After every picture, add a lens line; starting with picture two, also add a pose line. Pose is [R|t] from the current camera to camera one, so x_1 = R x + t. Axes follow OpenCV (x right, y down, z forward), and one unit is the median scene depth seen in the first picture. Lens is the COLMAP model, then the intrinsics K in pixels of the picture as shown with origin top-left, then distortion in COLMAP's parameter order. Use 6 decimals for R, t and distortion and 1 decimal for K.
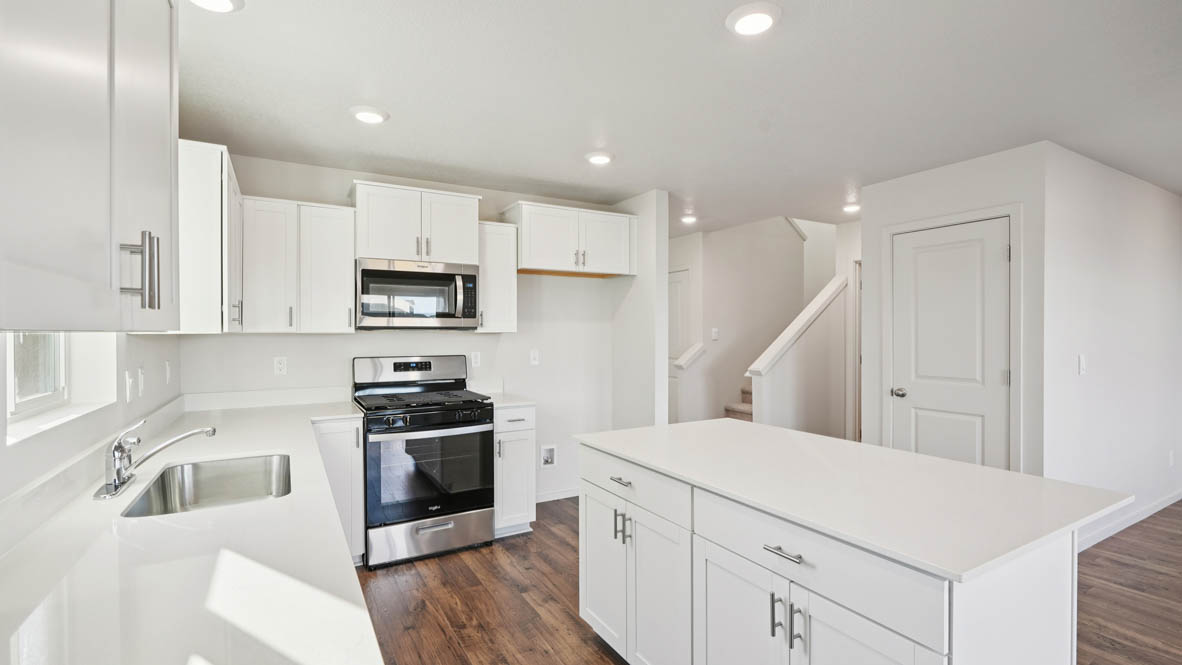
lens RADIAL K [[536.6, 0, 584.8], [0, 536.6, 335.6], [0, 0, 1]] dist [-0.001784, -0.000267]
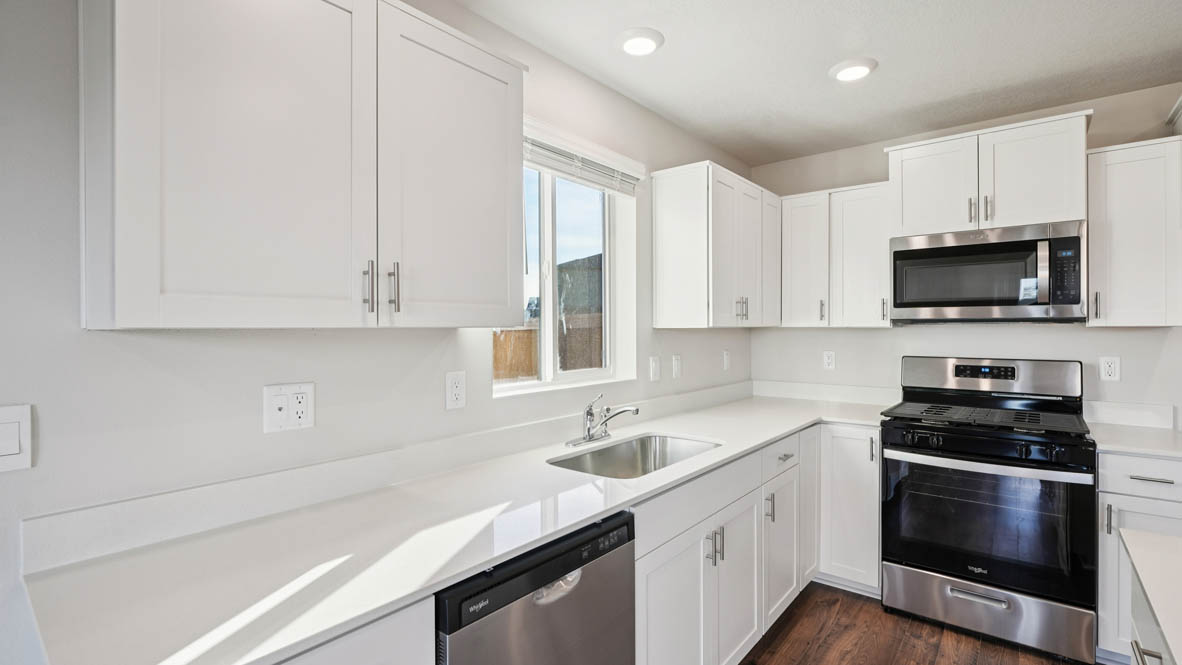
lens RADIAL K [[534.1, 0, 595.5], [0, 534.1, 330.2], [0, 0, 1]] dist [-0.001428, 0.000066]
pose [[0.362717, 0.006556, -0.931876, 0.188198], [-0.003354, 0.999978, 0.005729, -0.003337], [0.931893, 0.001047, 0.362731, 0.246492]]
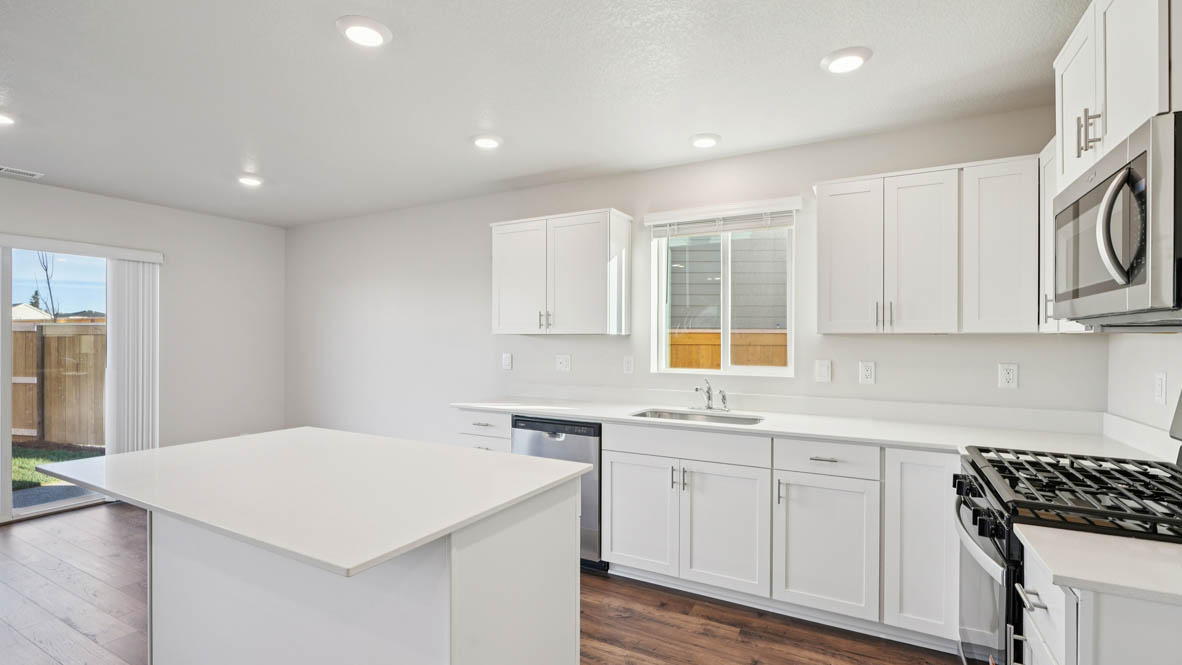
lens RADIAL K [[534.1, 0, 595.5], [0, 534.1, 330.2], [0, 0, 1]] dist [-0.001428, 0.000066]
pose [[-0.848121, -0.001784, -0.529800, 0.271158], [0.001731, 0.999980, -0.006137, -0.004199], [0.529800, -0.006122, -0.848101, 1.171305]]
